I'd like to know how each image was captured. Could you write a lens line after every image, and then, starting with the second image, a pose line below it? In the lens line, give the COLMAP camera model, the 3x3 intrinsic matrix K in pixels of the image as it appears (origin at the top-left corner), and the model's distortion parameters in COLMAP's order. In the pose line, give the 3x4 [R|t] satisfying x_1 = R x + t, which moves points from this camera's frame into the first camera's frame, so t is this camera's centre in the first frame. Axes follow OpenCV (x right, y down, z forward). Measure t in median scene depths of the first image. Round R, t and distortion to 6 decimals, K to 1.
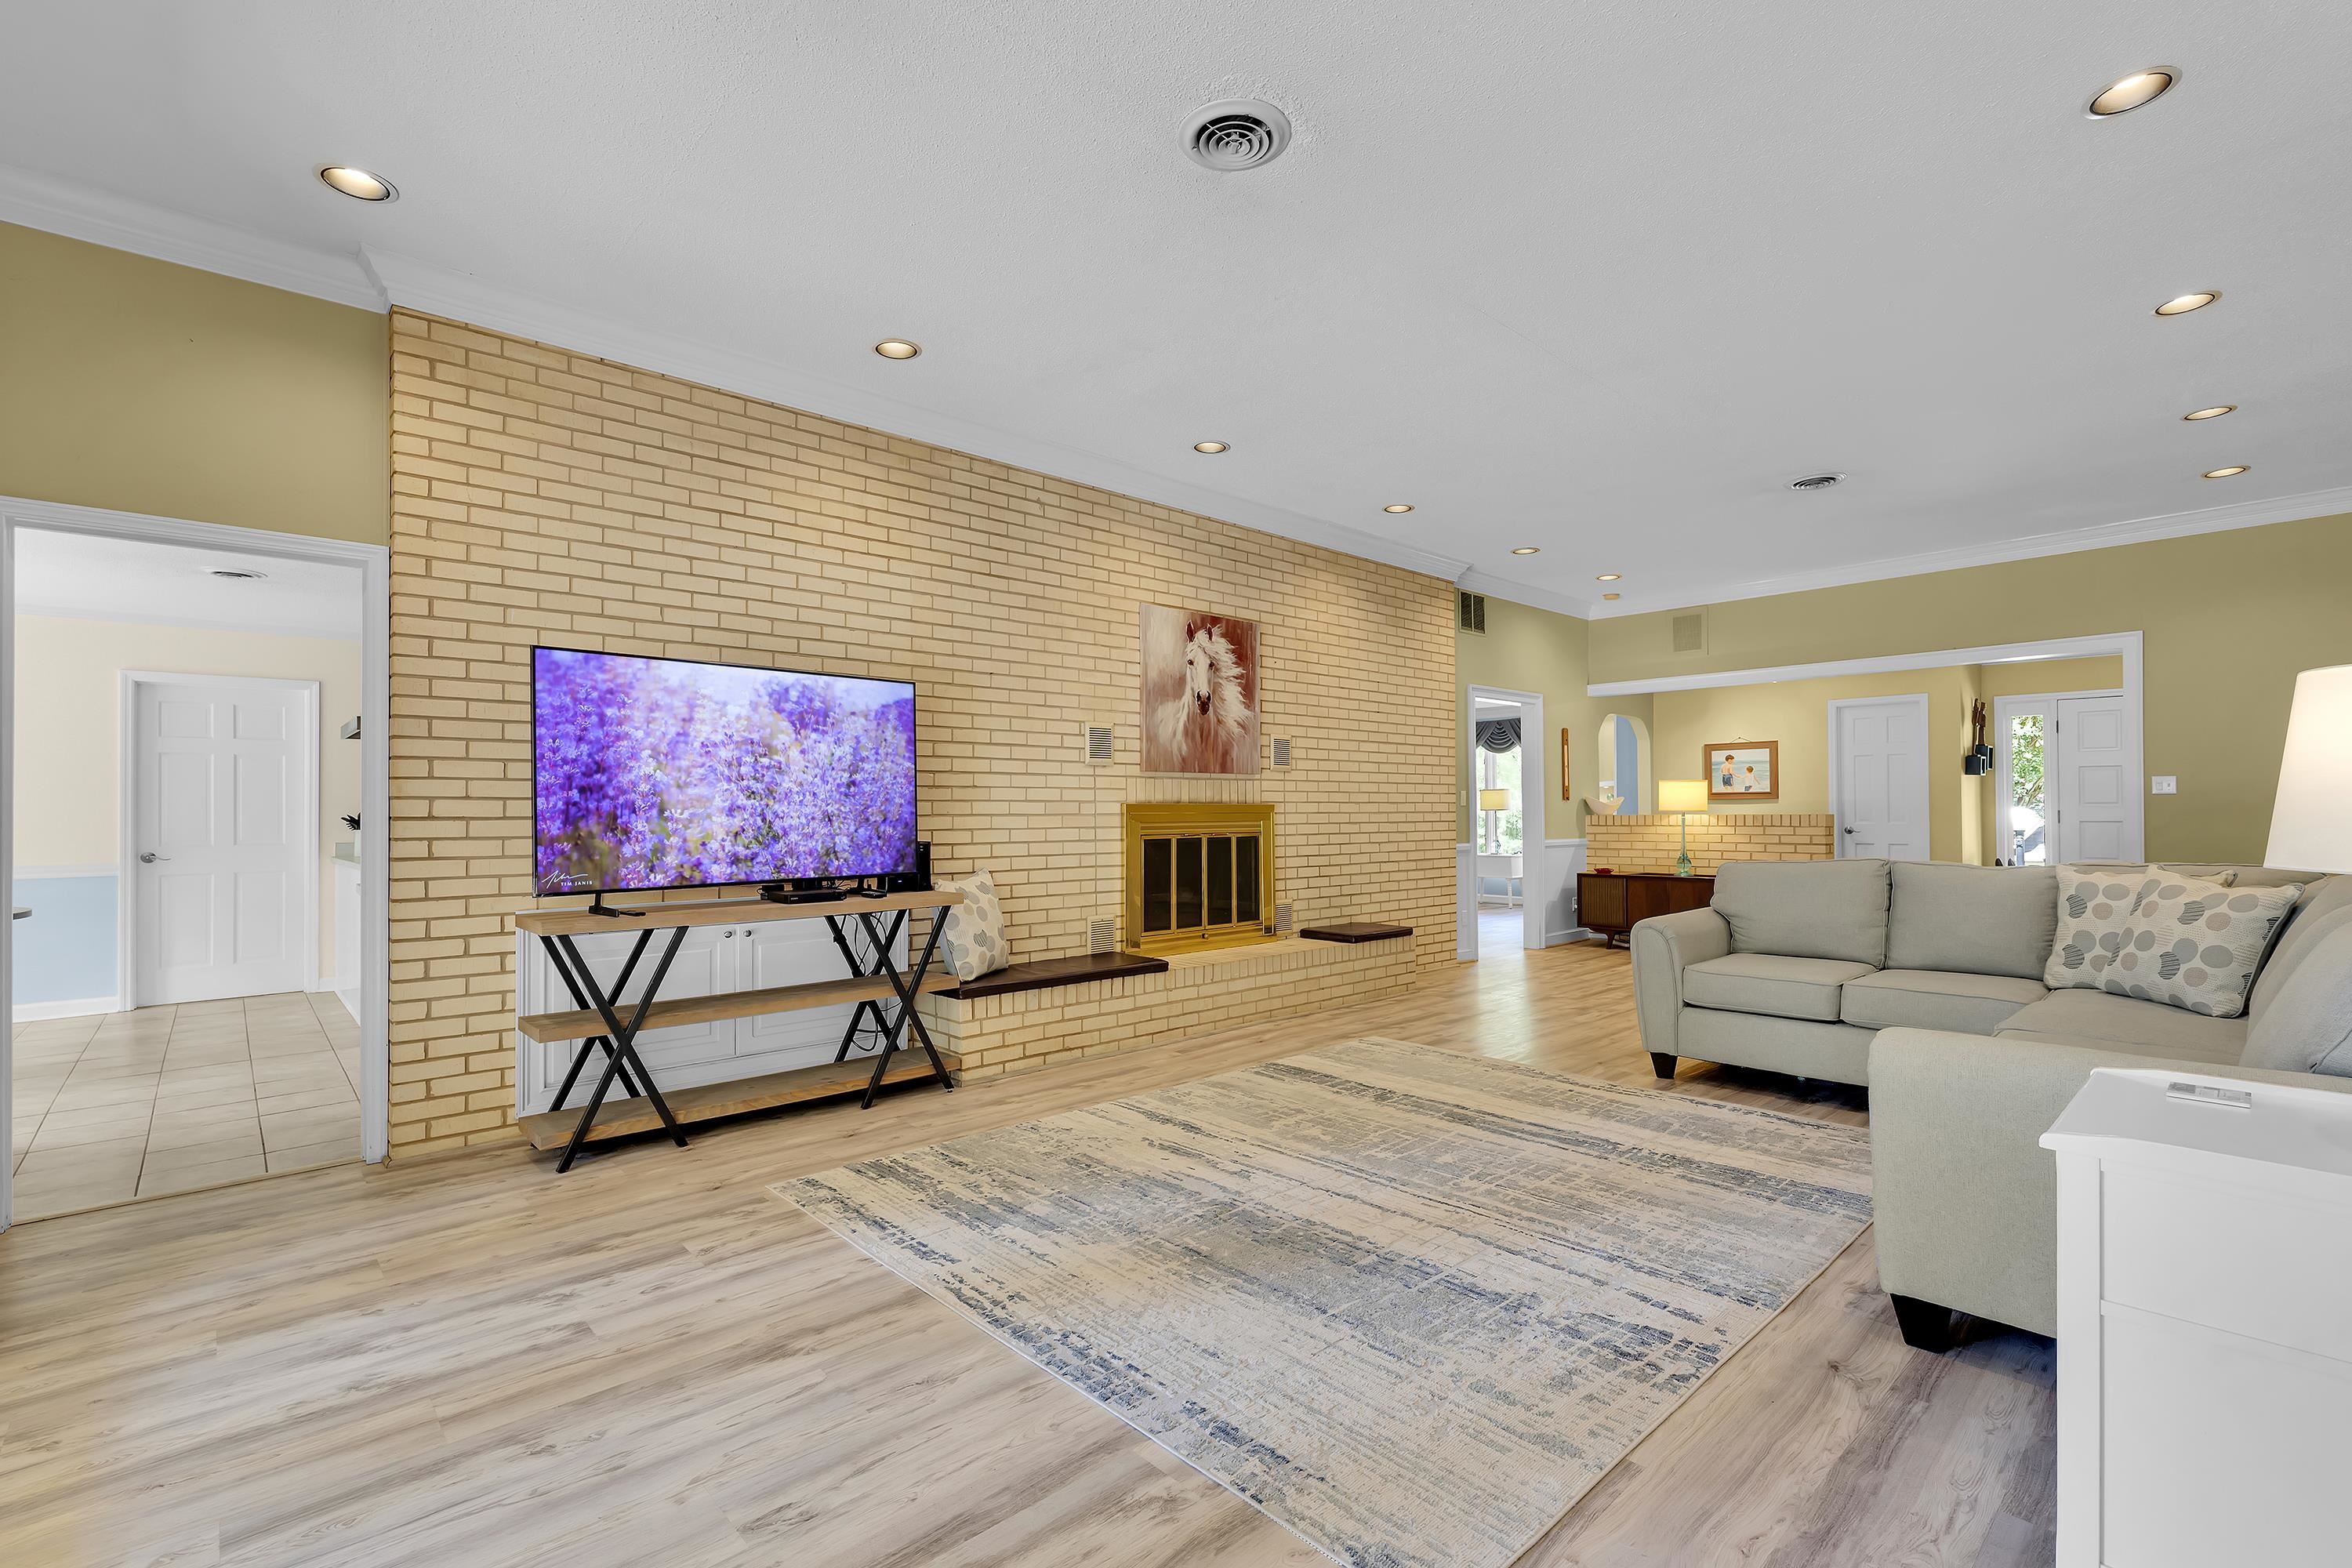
lens RADIAL K [[1059.2, 0, 1174.1], [0, 1059.2, 795.4], [0, 0, 1]] dist [0.001007, -0.002399]
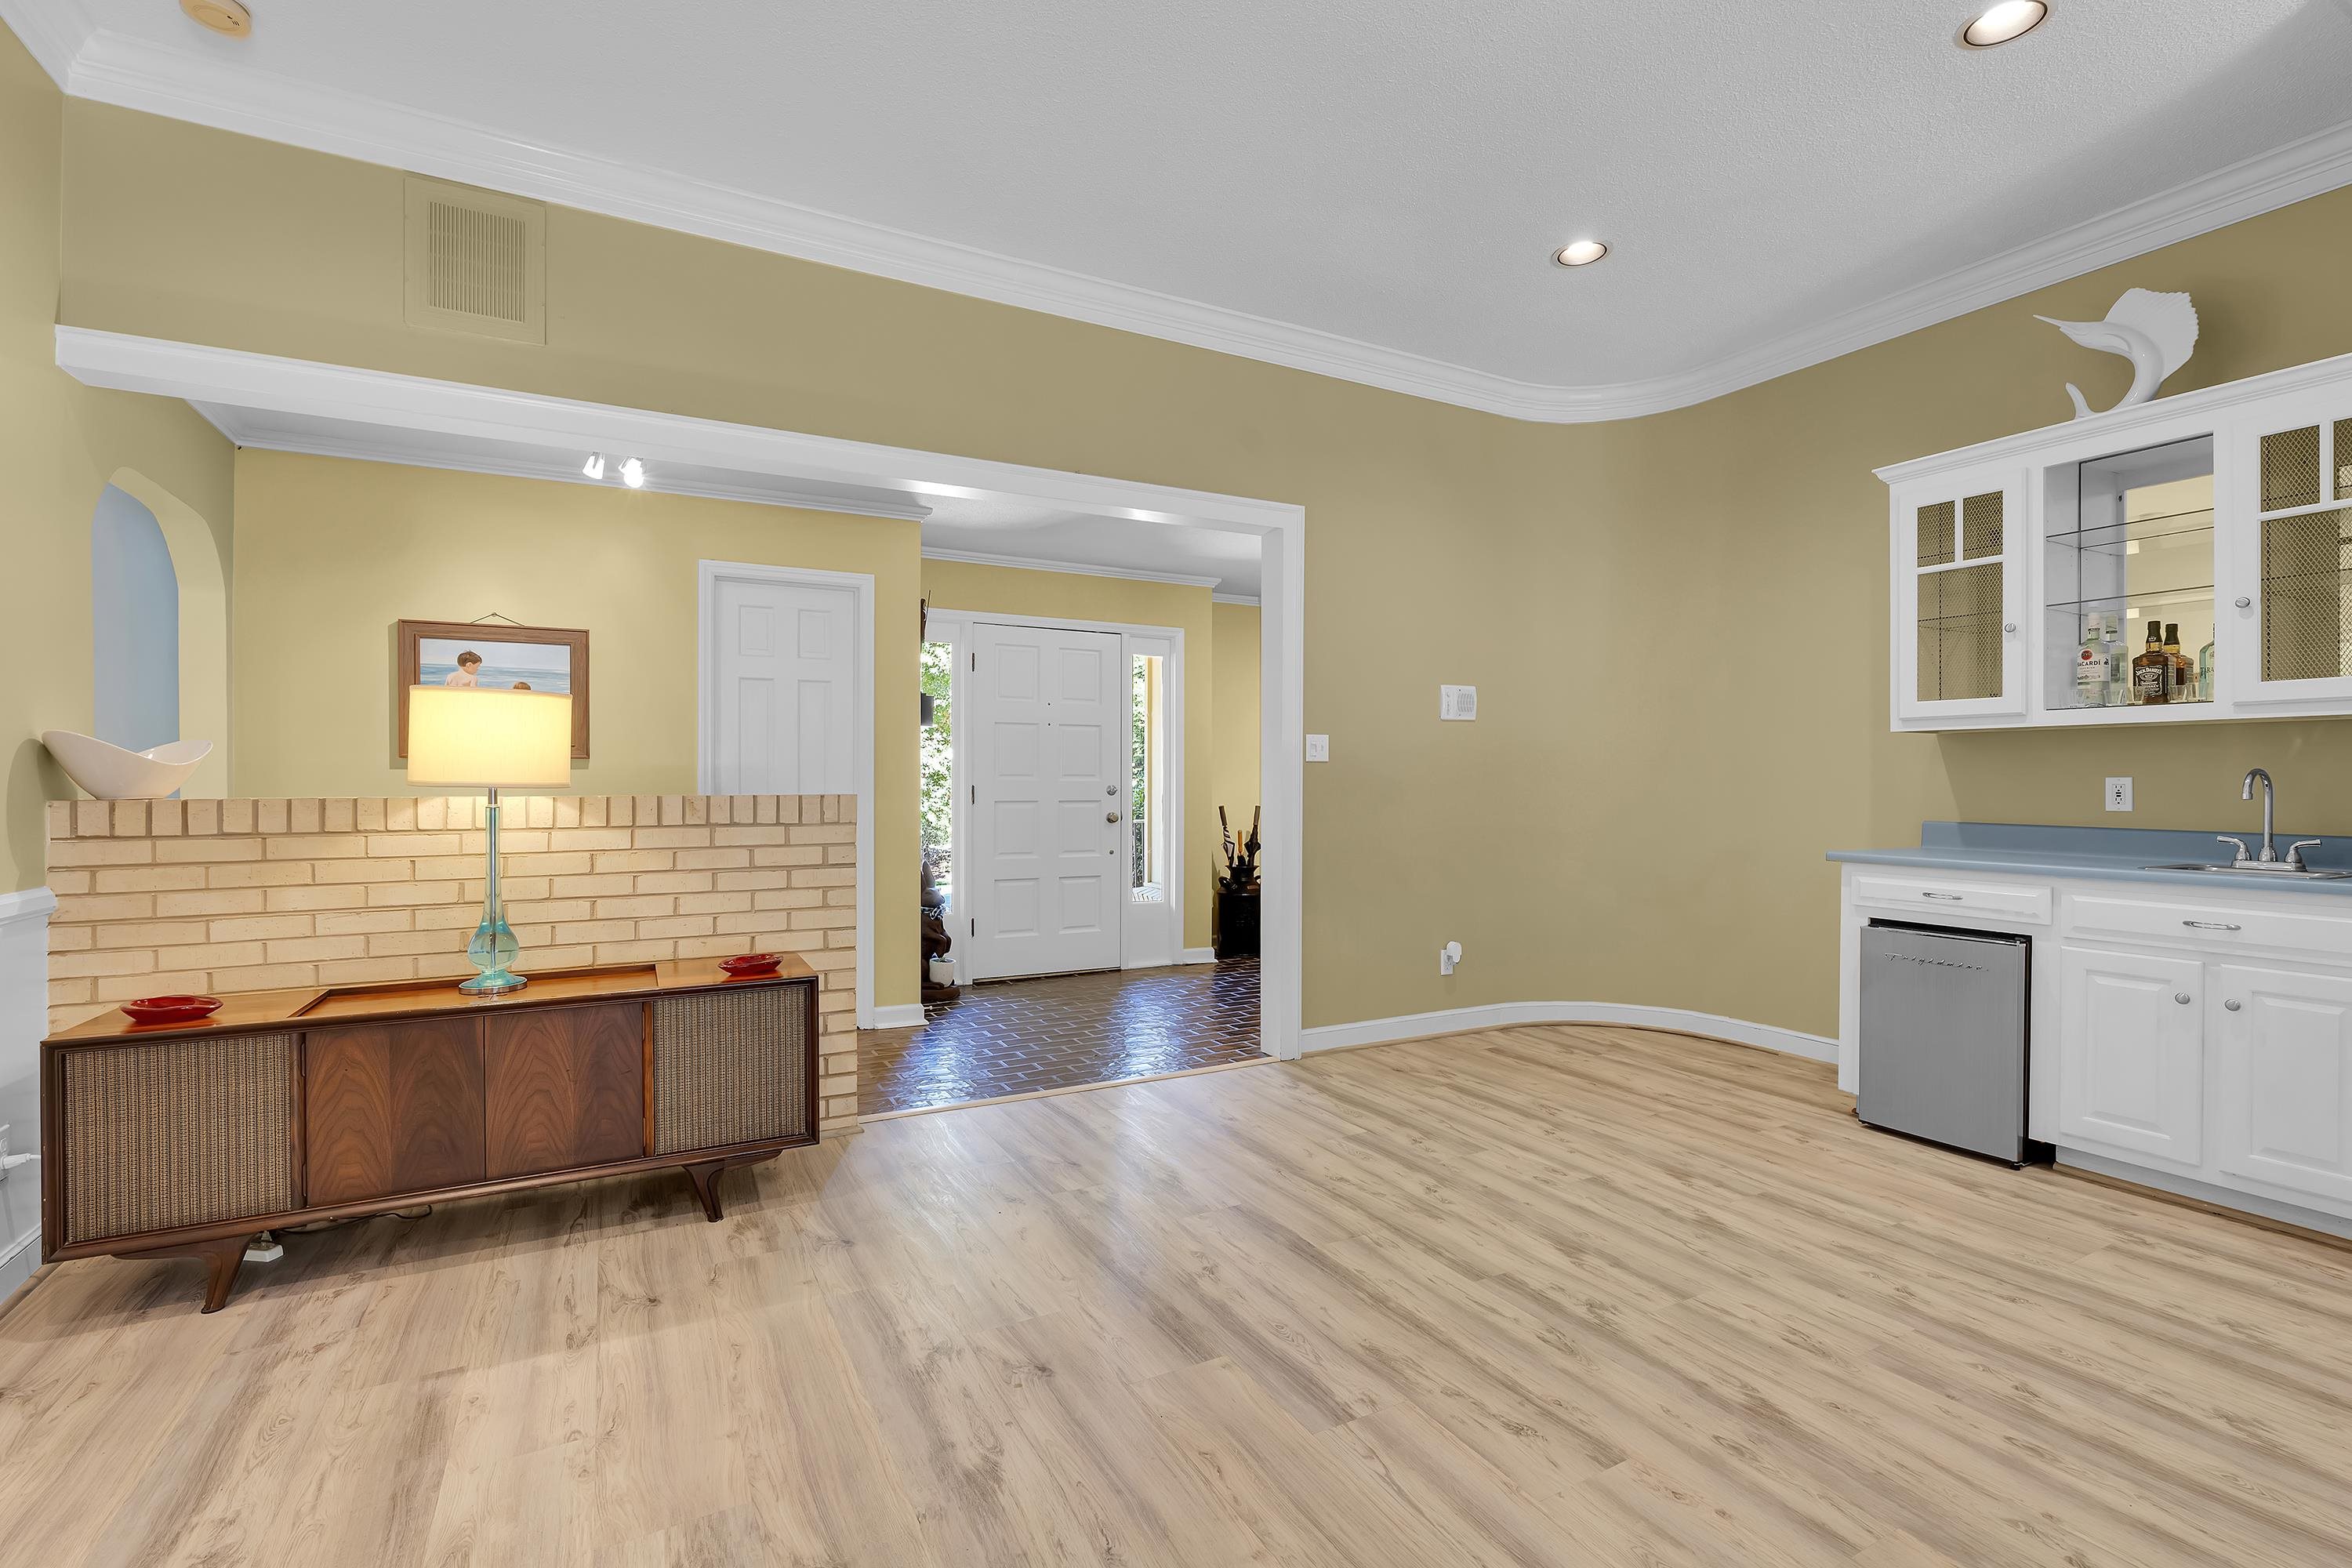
lens RADIAL K [[1059.2, 0, 1164.4], [0, 1059.2, 772.3], [0, 0, 1]] dist [0.001007, -0.002399]
pose [[0.269053, 0.020125, 0.962915, 0.317525], [-0.015445, 0.999743, -0.016579, 0.018854], [-0.963001, -0.010412, 0.269295, 1.004019]]
